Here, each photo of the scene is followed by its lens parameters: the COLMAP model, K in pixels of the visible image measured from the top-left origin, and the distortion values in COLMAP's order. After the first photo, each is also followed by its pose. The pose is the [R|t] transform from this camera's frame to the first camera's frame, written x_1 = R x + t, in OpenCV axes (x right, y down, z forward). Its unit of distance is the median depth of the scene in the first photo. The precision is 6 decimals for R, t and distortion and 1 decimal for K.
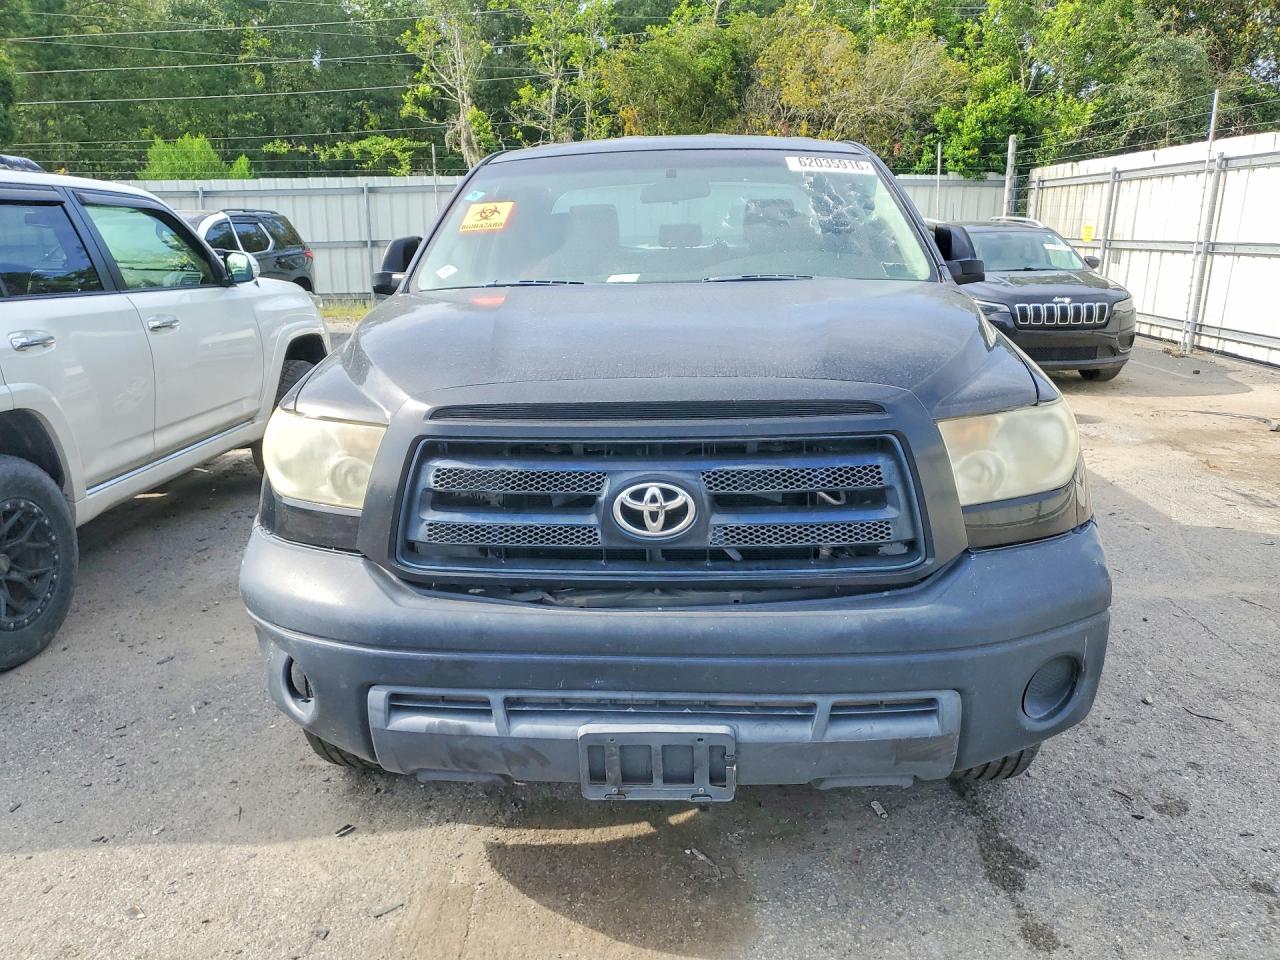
lens RADIAL K [[1016.0, 0, 644.5], [0, 1016.0, 494.4], [0, 0, 1]] dist [-0.010677, 0.027062]
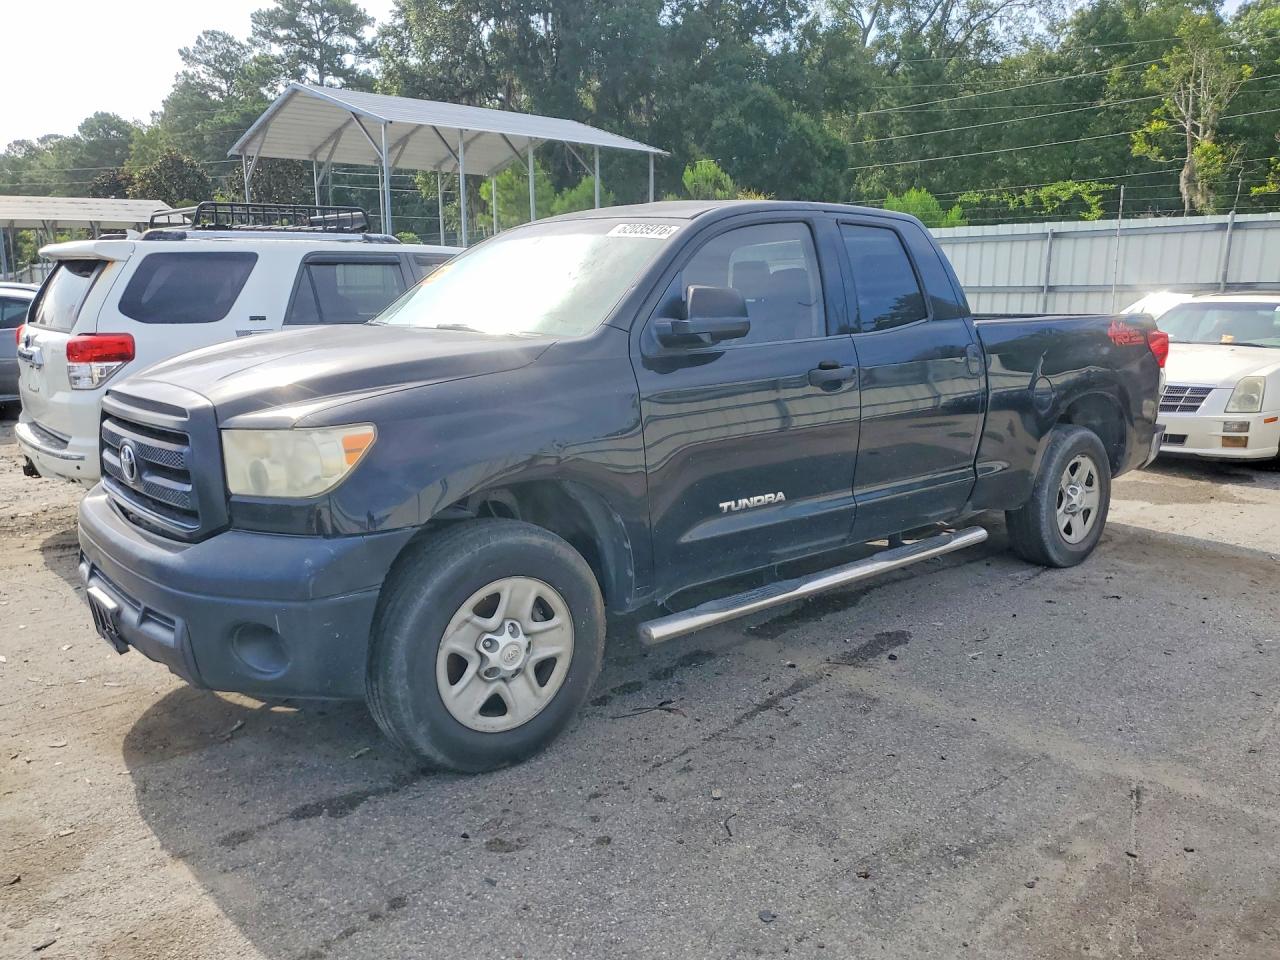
lens RADIAL K [[1016.0, 0, 644.2], [0, 1016.0, 479.5], [0, 0, 1]] dist [-0.010677, 0.027062]
pose [[0.698584, 0.142056, -0.701285, 0.183922], [-0.177677, 0.983836, 0.022298, -0.016324], [0.693117, 0.109026, 0.712532, 0.043108]]
